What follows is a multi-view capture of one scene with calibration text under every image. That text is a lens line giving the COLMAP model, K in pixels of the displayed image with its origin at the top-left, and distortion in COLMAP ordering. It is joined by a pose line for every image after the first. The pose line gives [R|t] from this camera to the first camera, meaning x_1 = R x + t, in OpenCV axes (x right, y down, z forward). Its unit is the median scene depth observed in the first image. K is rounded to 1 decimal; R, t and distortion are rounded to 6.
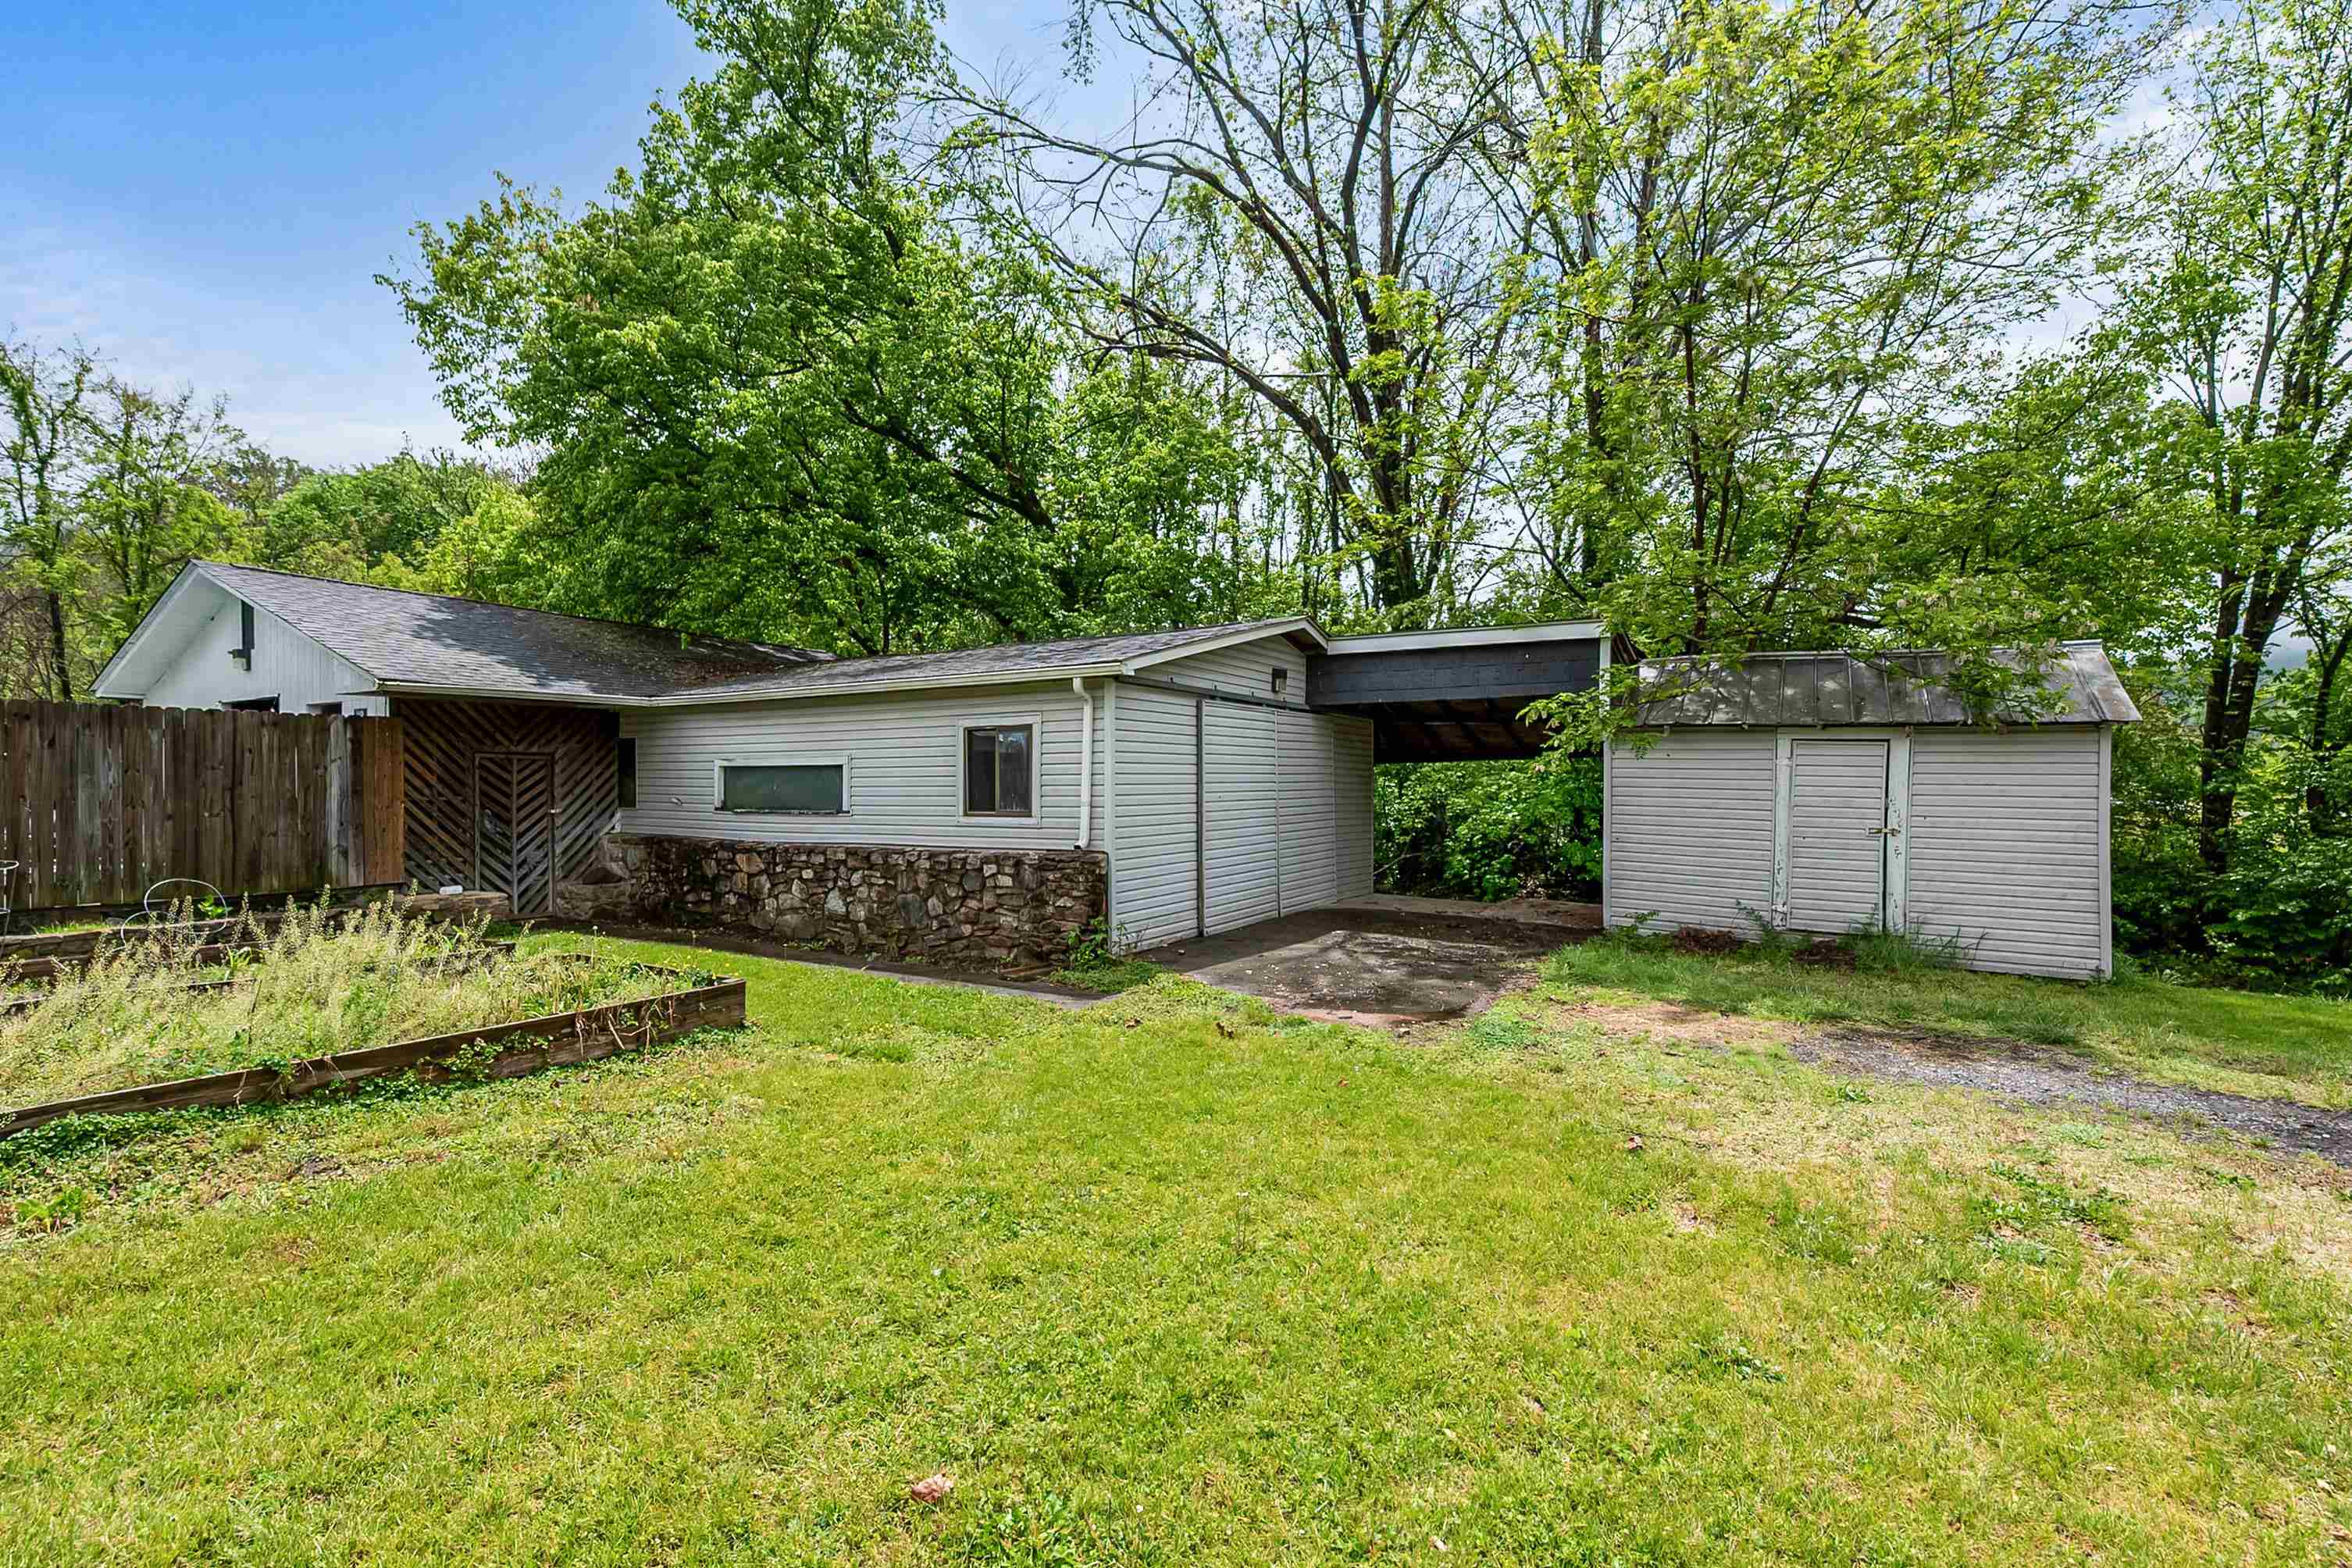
lens RADIAL K [[1045.5, 0, 1180.6], [0, 1045.5, 791.4], [0, 0, 1]] dist [0.000385, 0.000017]
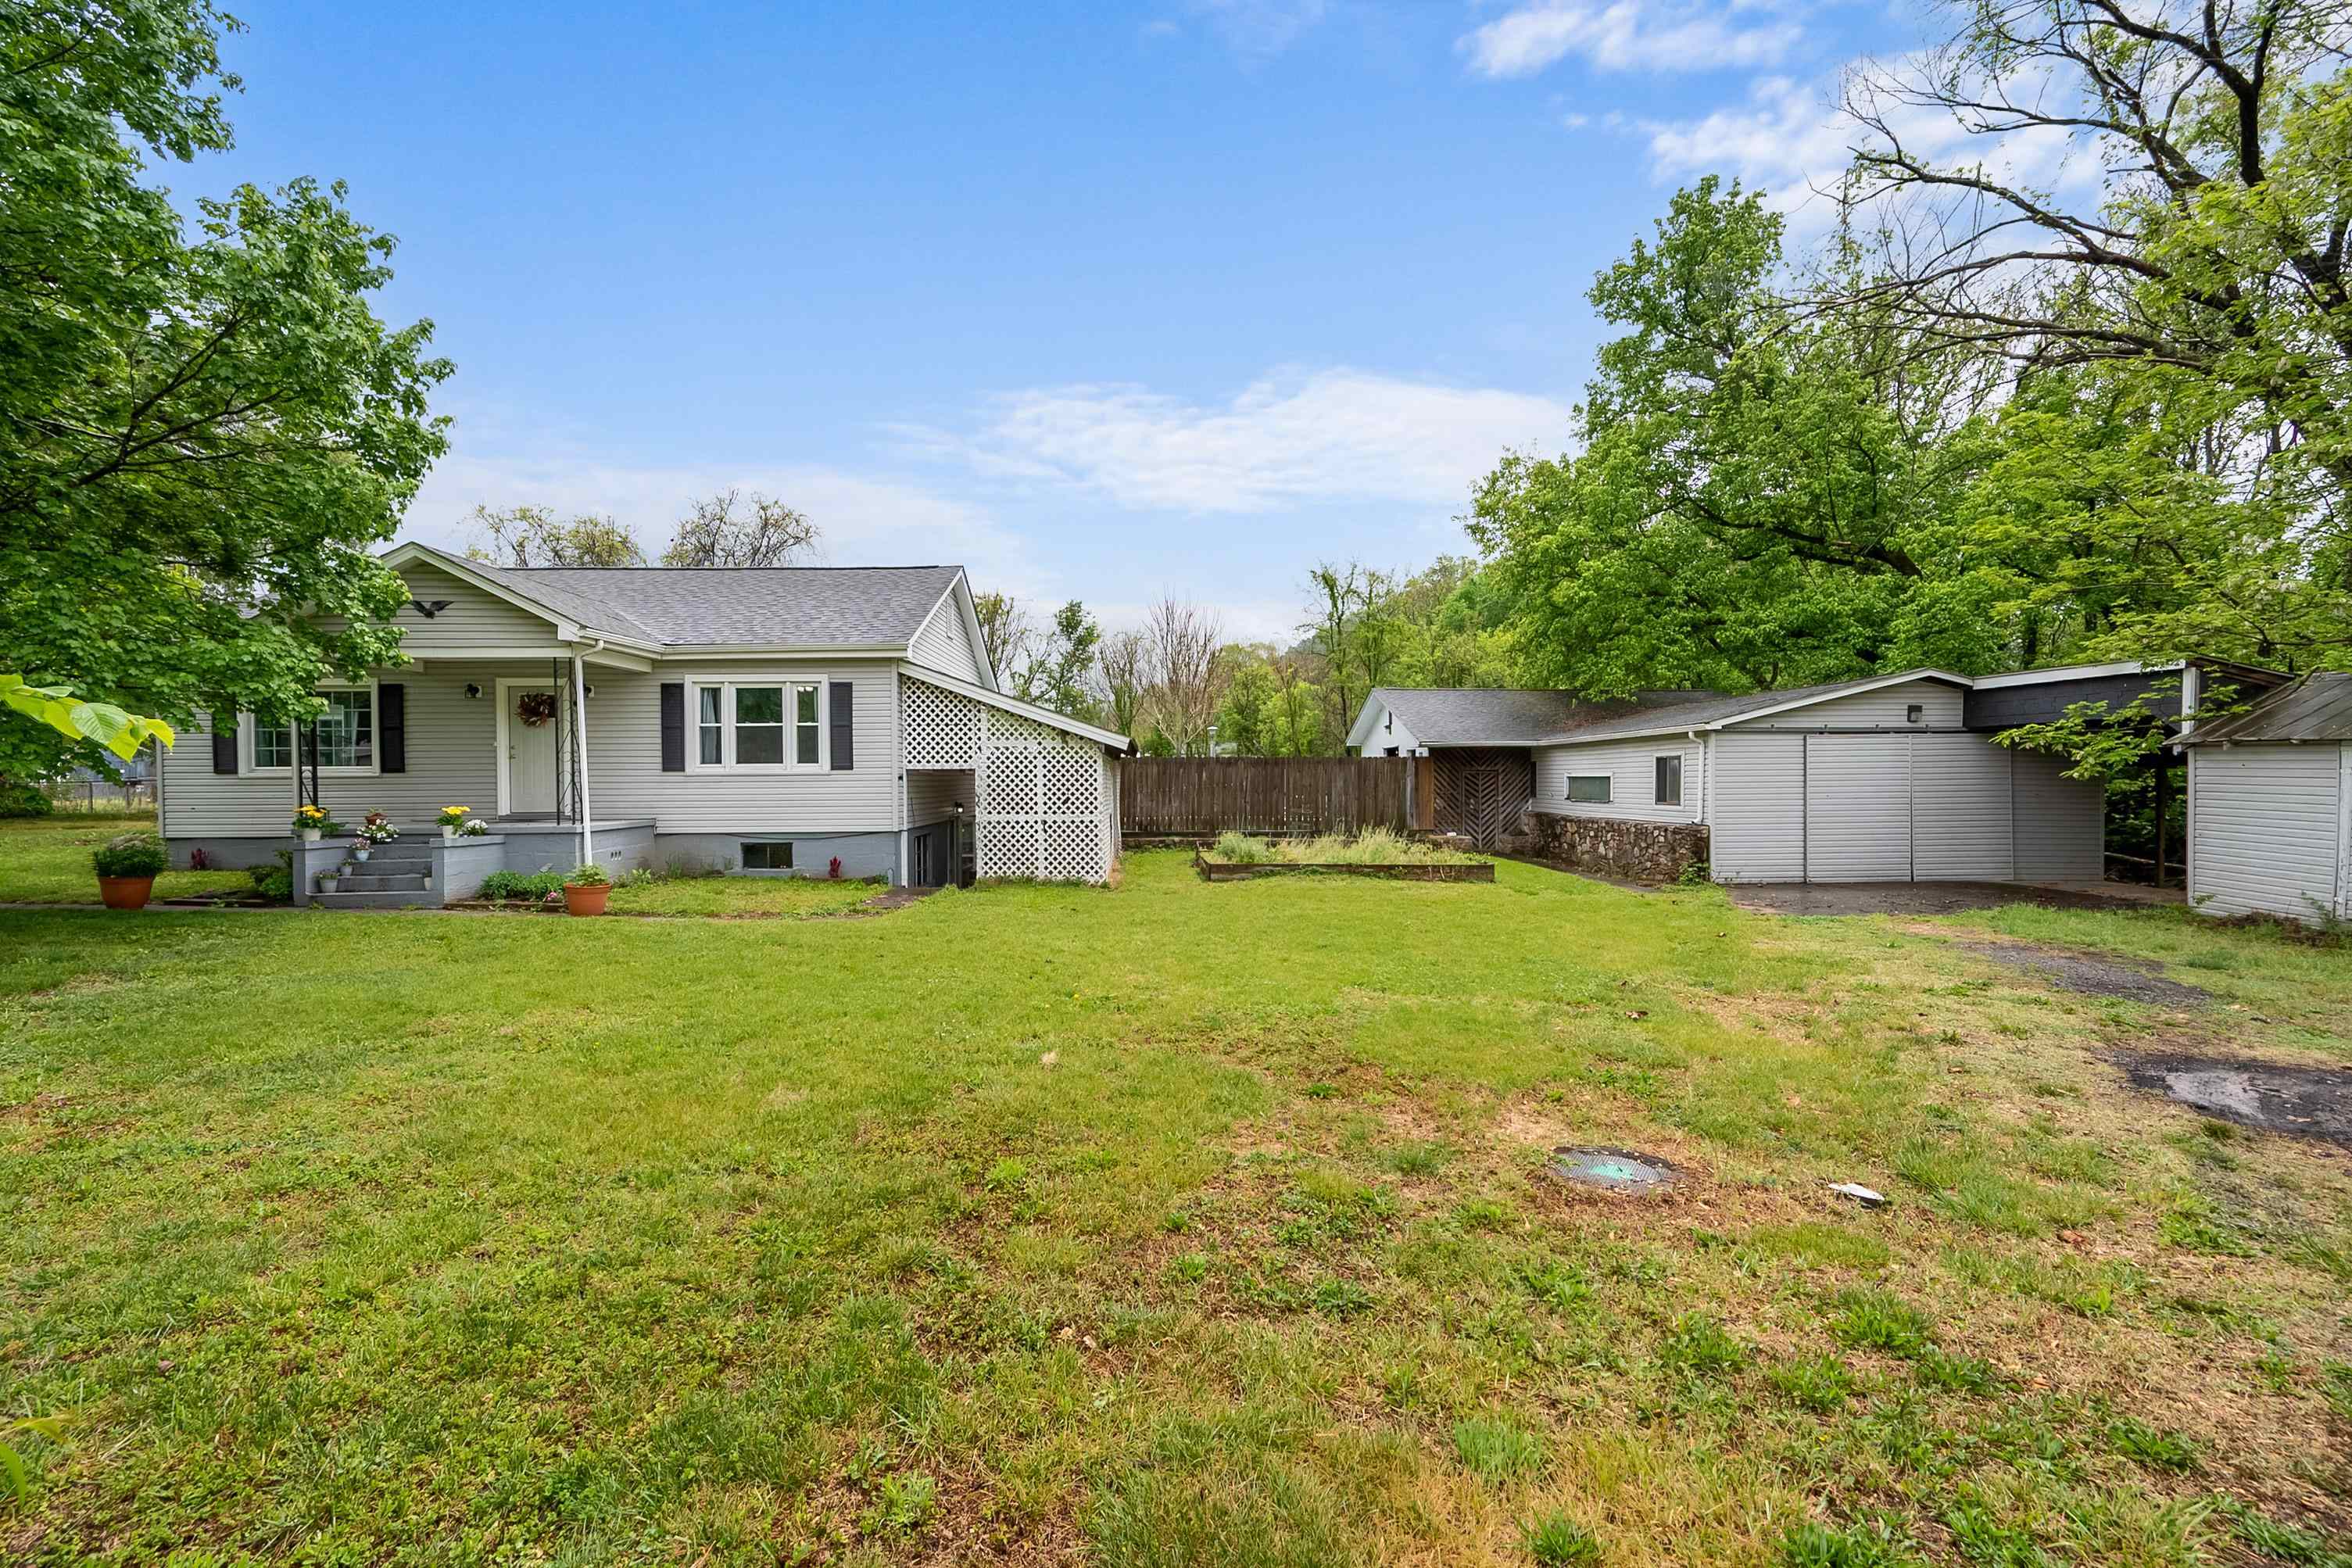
lens RADIAL K [[967.9, 0, 1178.8], [0, 967.9, 789.0], [0, 0, 1]] dist [0.001001, 0.000106]
pose [[0.535721, 0.005967, -0.844374, 0.736073], [-0.001280, 0.999980, 0.006254, -0.012916], [0.844394, -0.002270, 0.535717, -0.590476]]
